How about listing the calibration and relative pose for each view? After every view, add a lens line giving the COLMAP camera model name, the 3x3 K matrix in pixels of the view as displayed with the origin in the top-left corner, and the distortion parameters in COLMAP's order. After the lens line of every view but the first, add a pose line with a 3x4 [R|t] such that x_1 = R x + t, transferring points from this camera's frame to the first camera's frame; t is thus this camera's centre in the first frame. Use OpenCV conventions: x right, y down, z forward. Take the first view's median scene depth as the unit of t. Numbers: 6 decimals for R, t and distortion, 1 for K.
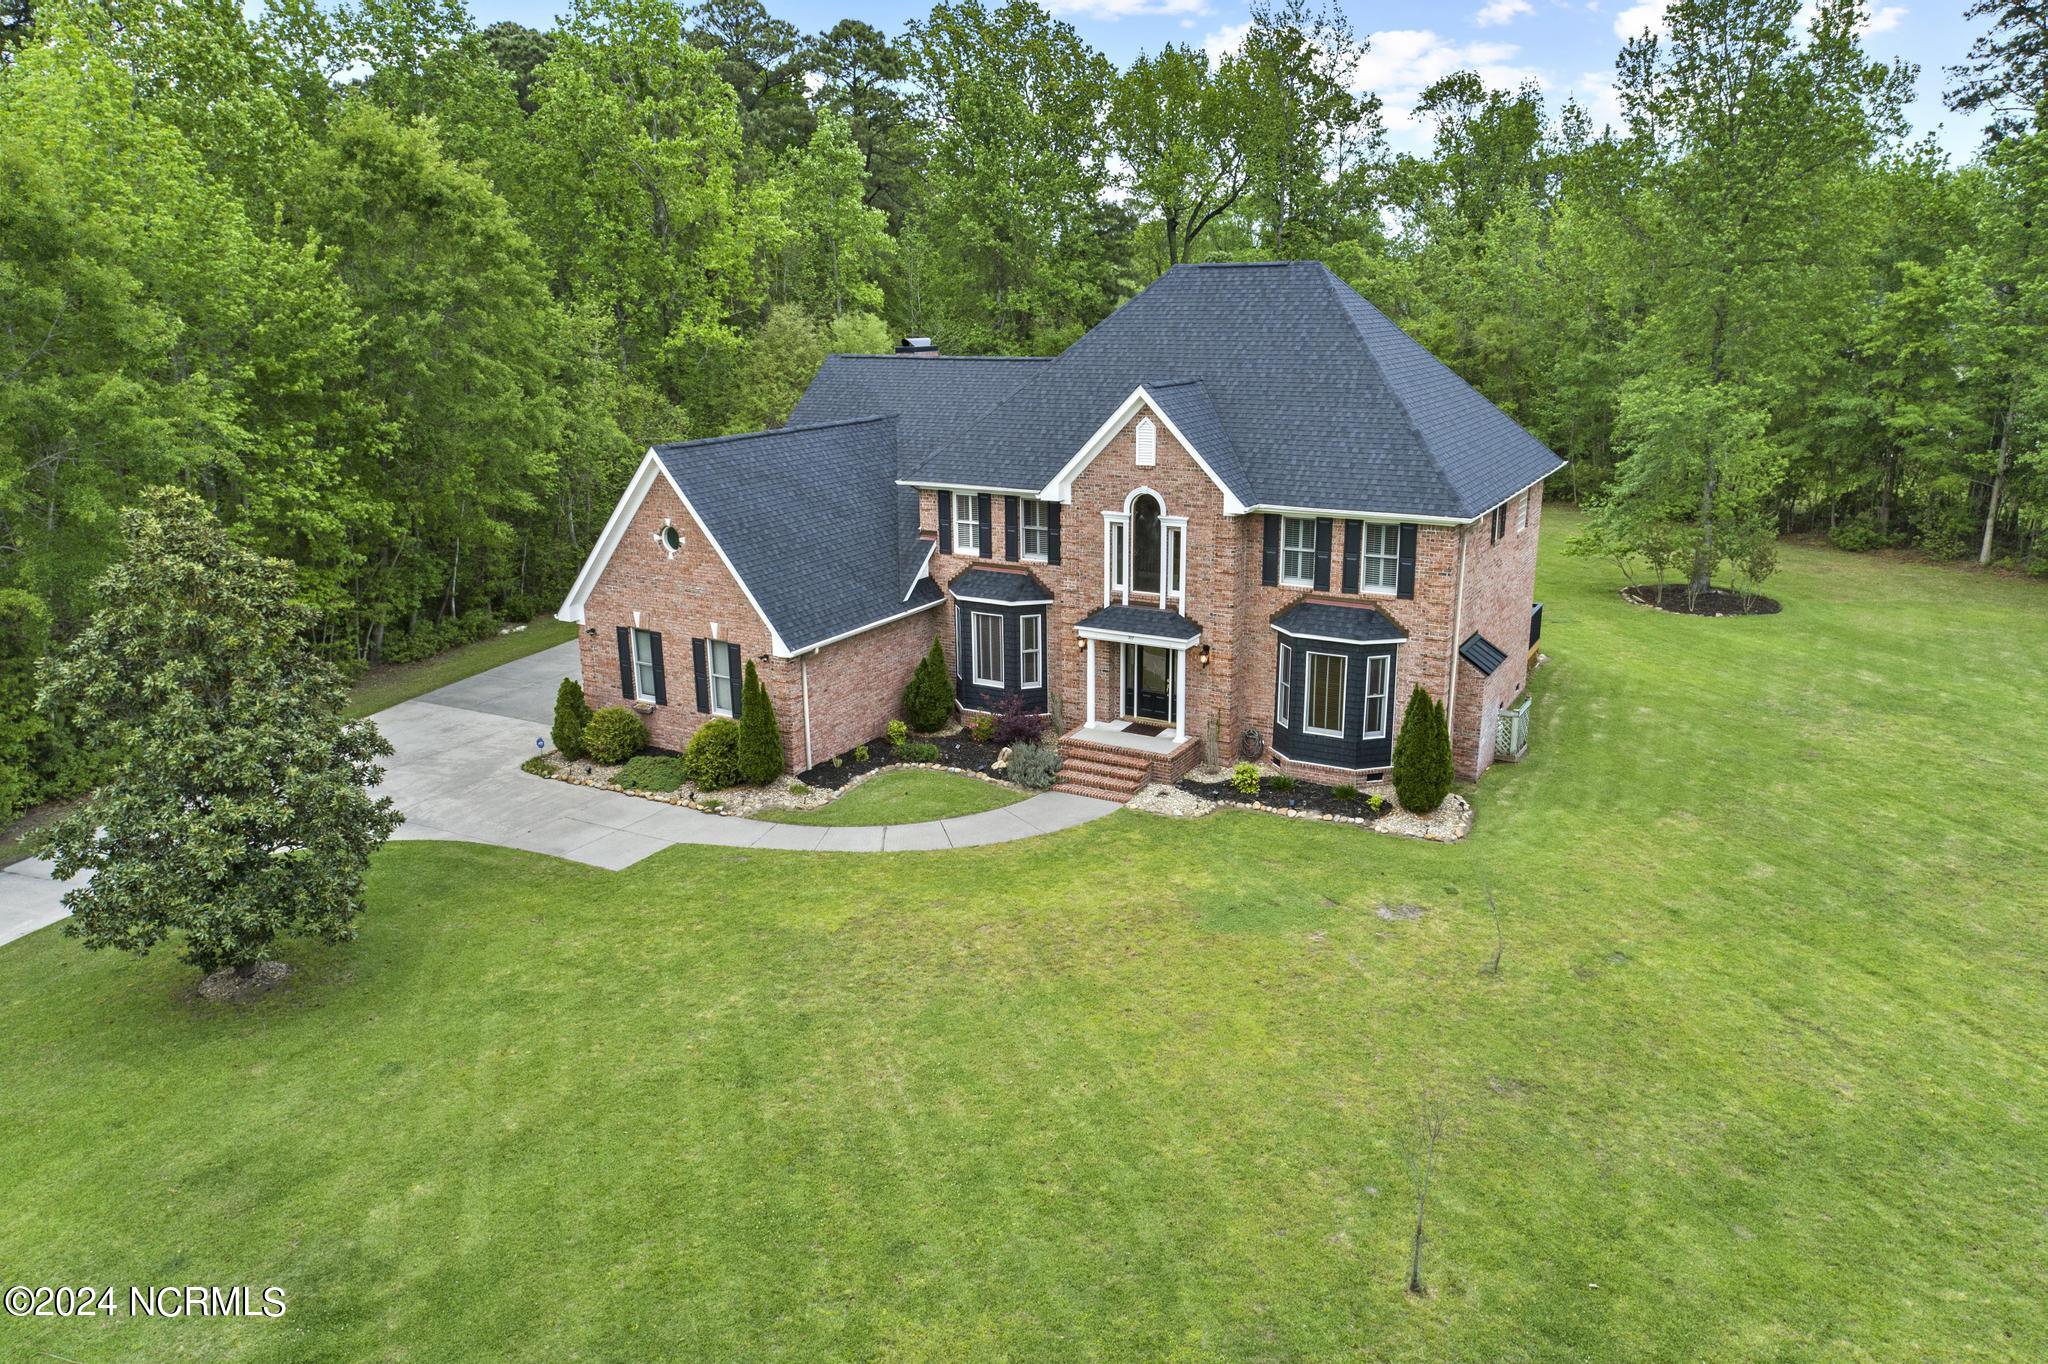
lens RADIAL K [[1387.4, 0, 1024.0], [0, 1387.4, 682.0], [0, 0, 1]] dist [-0.008670, 0.019575]
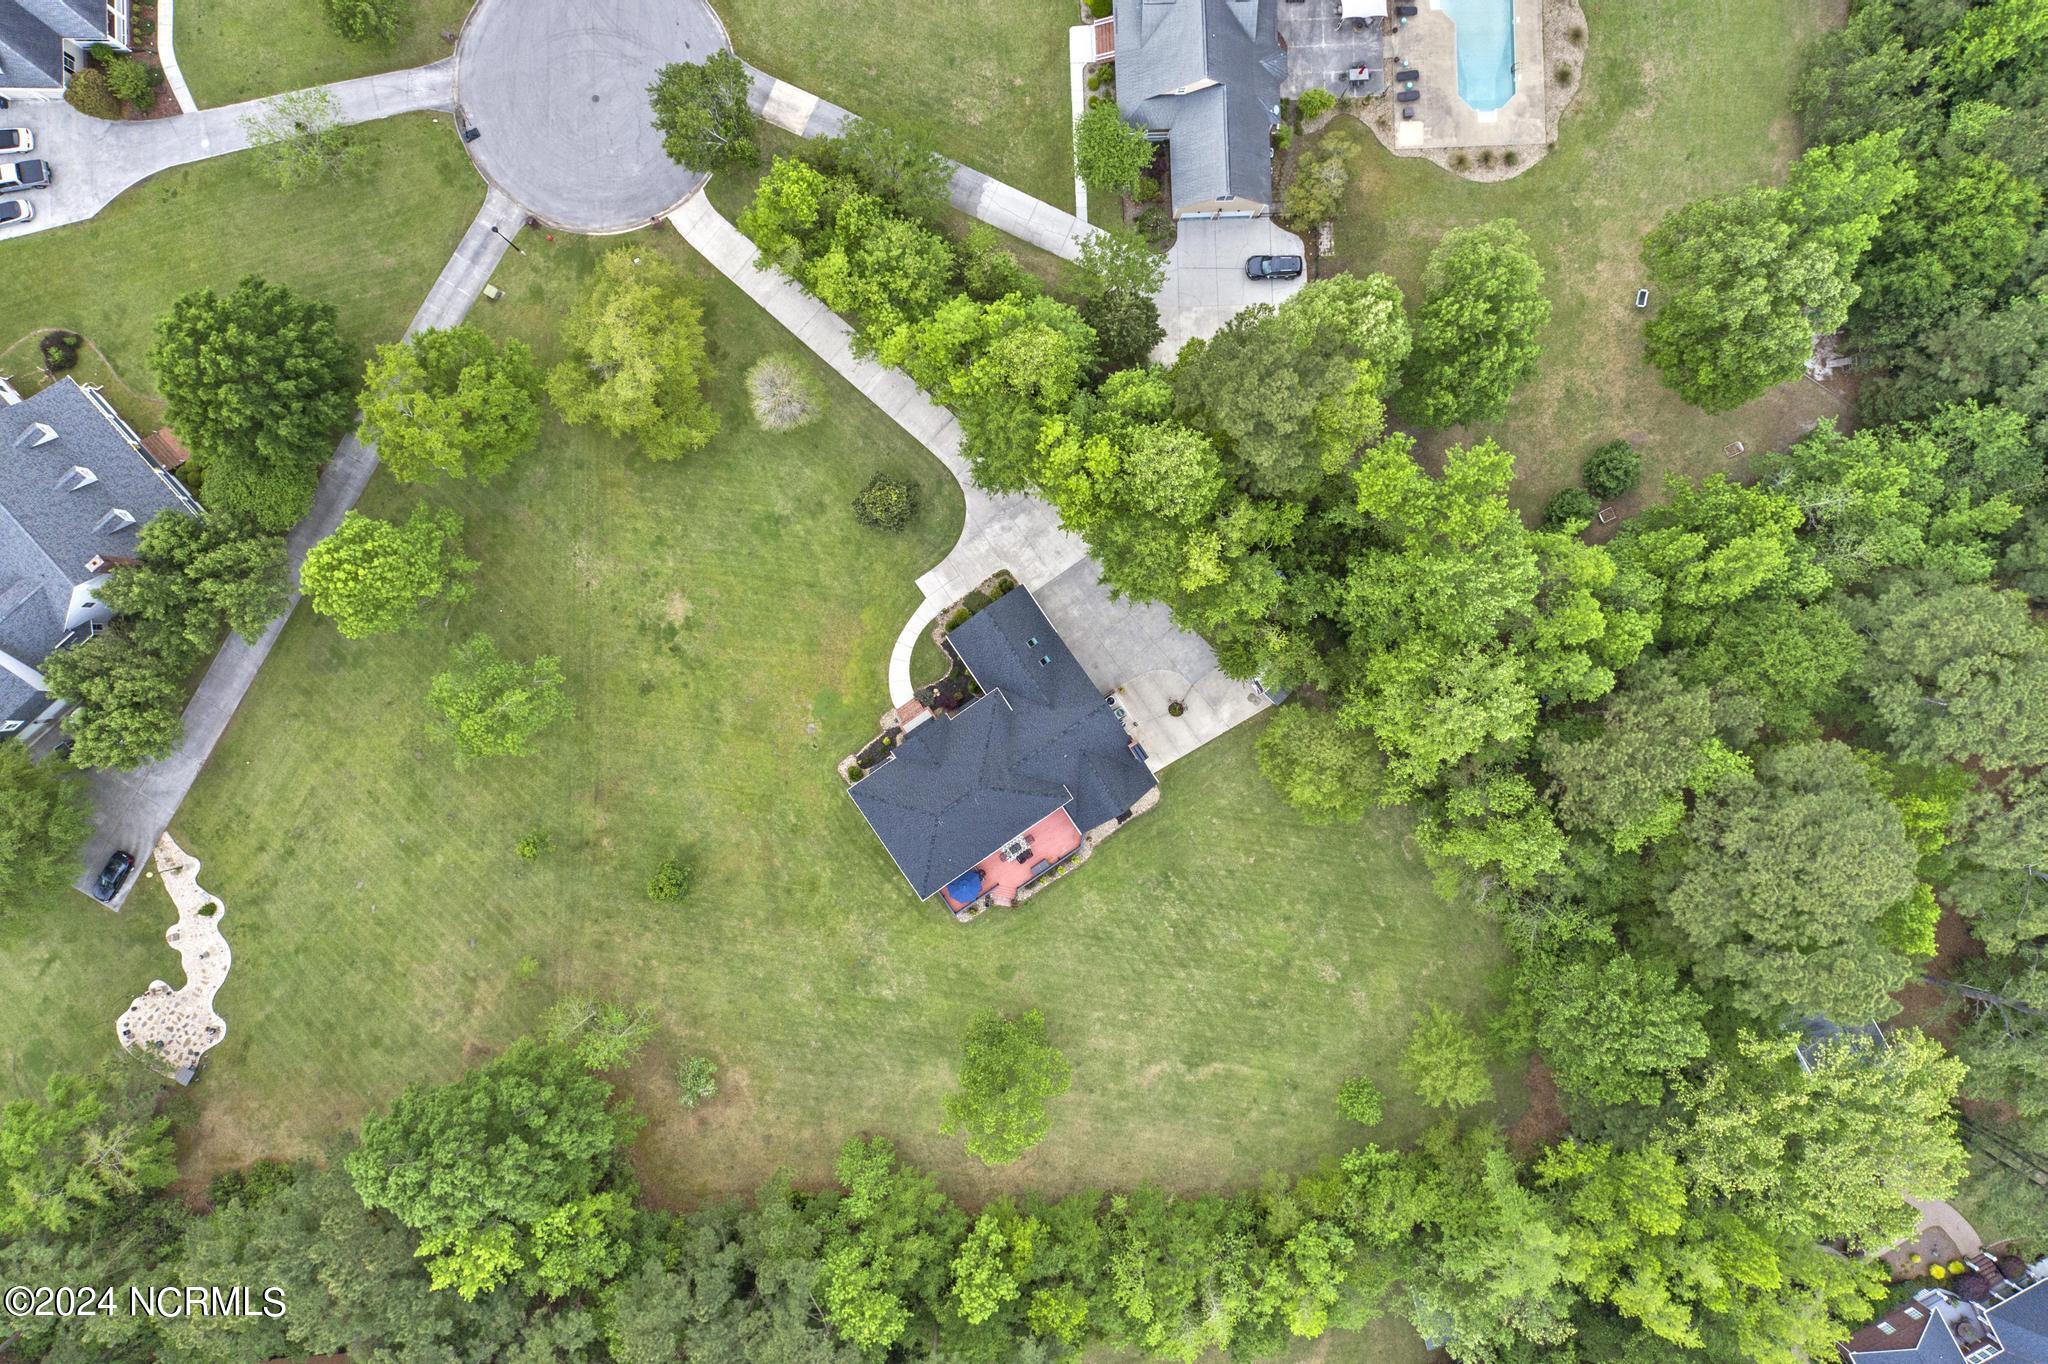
lens RADIAL K [[1387.4, 0, 1024.0], [0, 1387.4, 682.0], [0, 0, 1]] dist [-0.008670, 0.019575]
pose [[-0.431015, 0.901056, 0.048199, -0.314565], [-0.243799, -0.167716, 0.955214, -3.460127], [0.868785, 0.399961, 0.291964, 0.158273]]
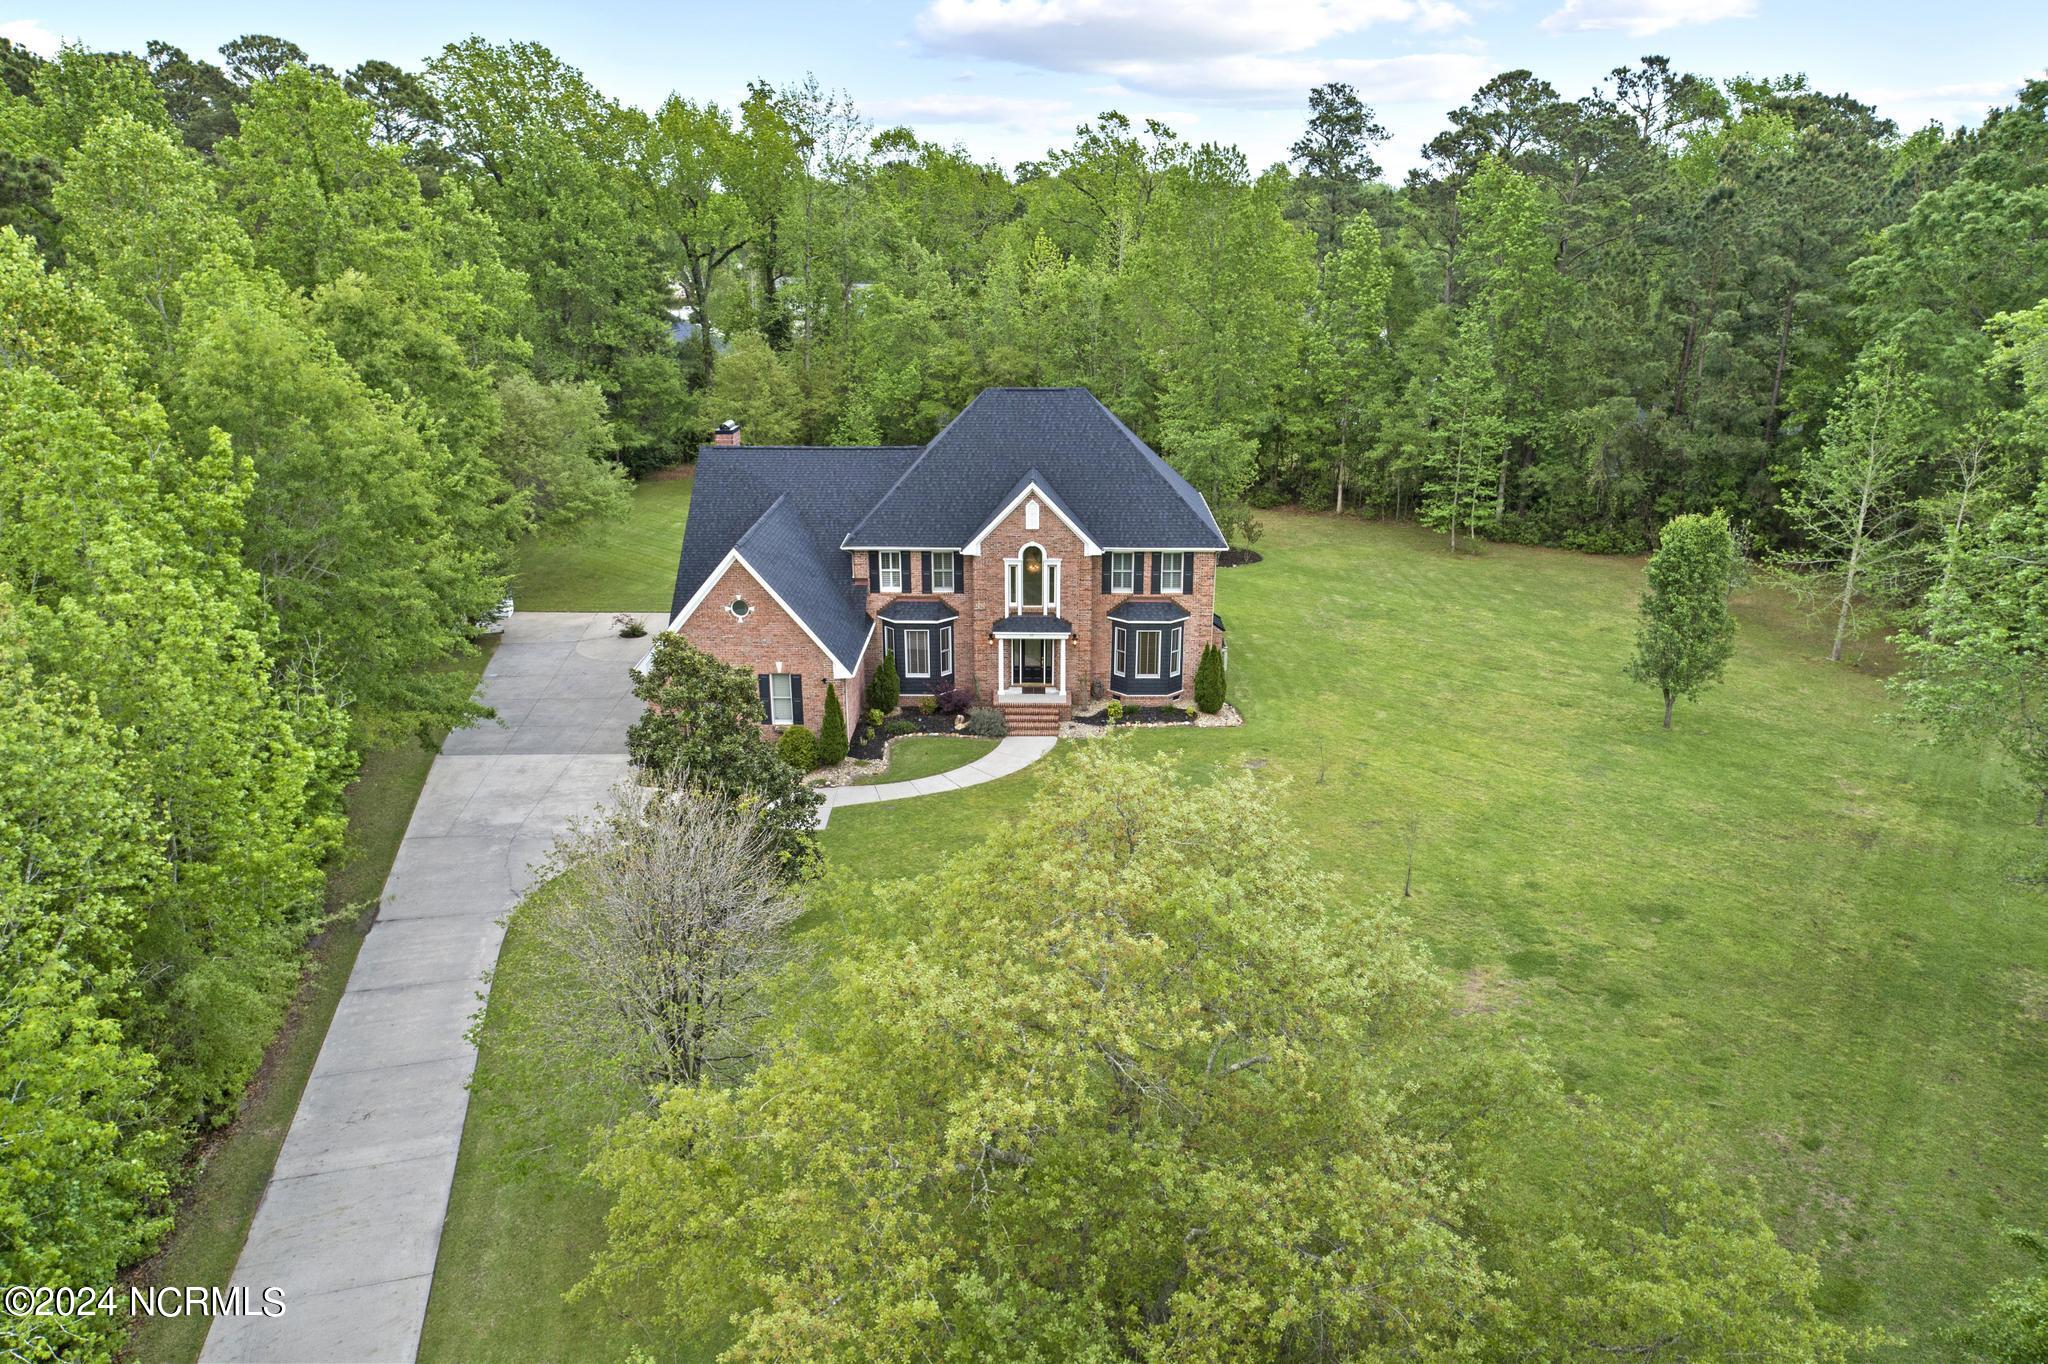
lens RADIAL K [[1387.4, 0, 1024.0], [0, 1387.4, 682.0], [0, 0, 1]] dist [-0.008670, 0.019575]
pose [[0.872034, -0.145402, 0.467348, -0.696160], [0.122111, 0.989292, 0.079942, -0.108778], [-0.473968, -0.012644, 0.880451, -0.419553]]
